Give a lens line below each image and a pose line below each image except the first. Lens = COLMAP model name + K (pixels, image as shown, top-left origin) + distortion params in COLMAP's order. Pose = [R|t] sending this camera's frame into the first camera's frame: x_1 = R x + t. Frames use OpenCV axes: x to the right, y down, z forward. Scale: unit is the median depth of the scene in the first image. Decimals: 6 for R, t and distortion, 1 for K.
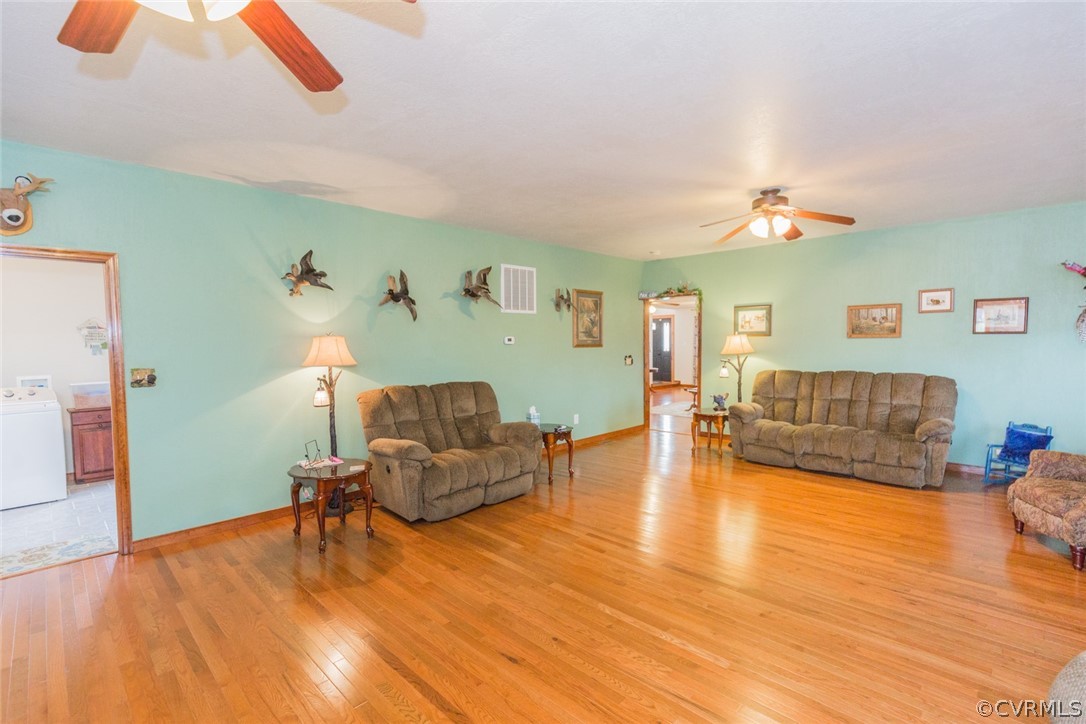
lens RADIAL K [[496.1, 0, 539.4], [0, 496.1, 363.9], [0, 0, 1]] dist [0.005074, -0.000391]
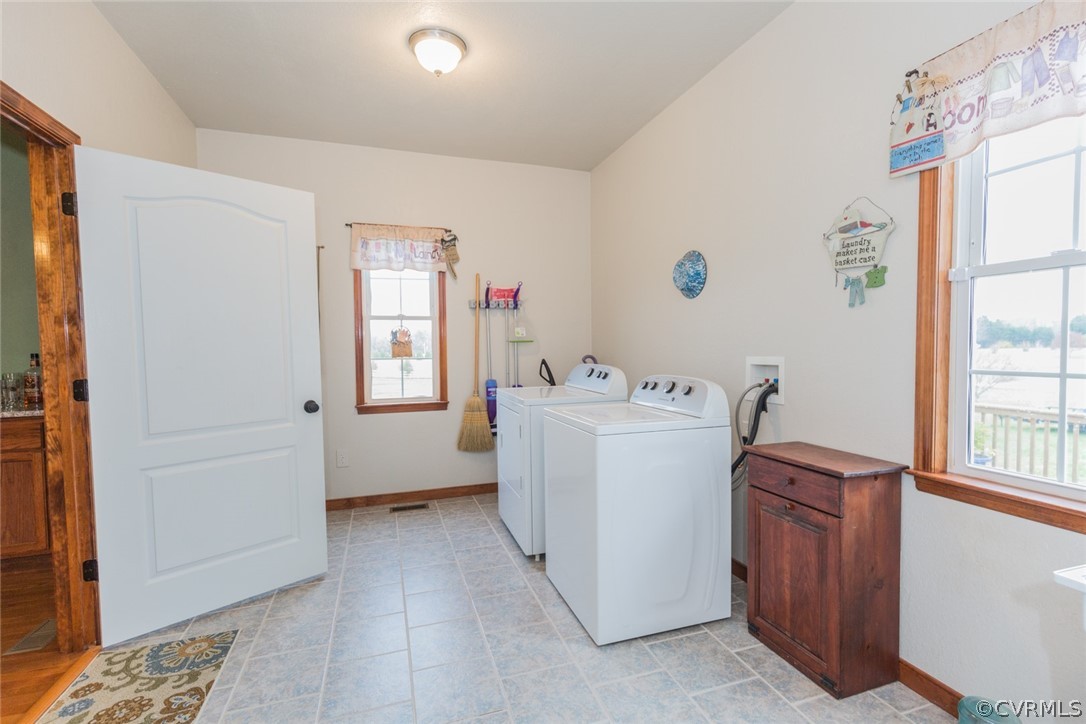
lens RADIAL K [[496.1, 0, 544.6], [0, 496.1, 362.0], [0, 0, 1]] dist [0.005074, -0.000391]
pose [[-0.452830, 0.047492, -0.890331, -0.498665], [-0.023133, 0.997618, 0.064980, 0.003654], [0.891296, 0.050021, -0.450653, 1.000023]]
